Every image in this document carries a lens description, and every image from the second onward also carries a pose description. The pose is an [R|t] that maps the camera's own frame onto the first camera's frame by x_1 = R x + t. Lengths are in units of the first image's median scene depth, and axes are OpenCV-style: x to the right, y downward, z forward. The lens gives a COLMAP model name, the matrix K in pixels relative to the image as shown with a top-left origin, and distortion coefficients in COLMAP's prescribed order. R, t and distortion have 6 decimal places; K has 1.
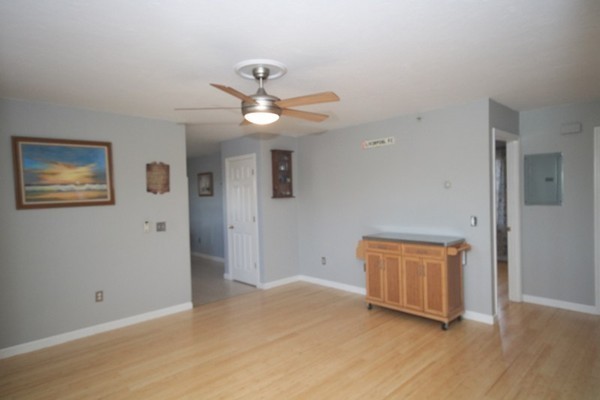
lens RADIAL K [[336.1, 0, 297.1], [0, 336.1, 201.7], [0, 0, 1]] dist [0.003249, 0.000531]
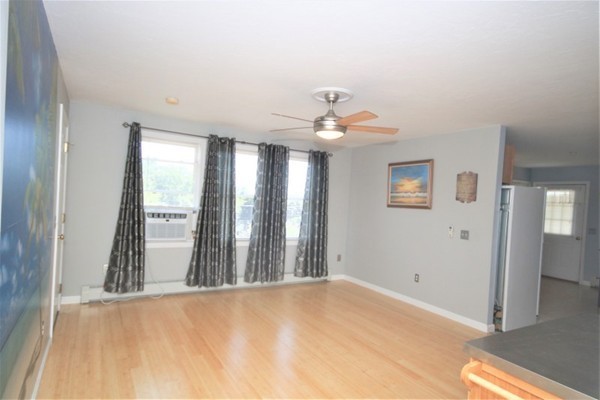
lens RADIAL K [[336.1, 0, 296.4], [0, 336.1, 203.5], [0, 0, 1]] dist [0.003249, 0.000531]
pose [[-0.212245, 0.045365, -0.976163, 0.787575], [-0.052753, 0.996933, 0.057800, -0.059309], [0.975792, 0.063763, -0.209201, 0.802528]]
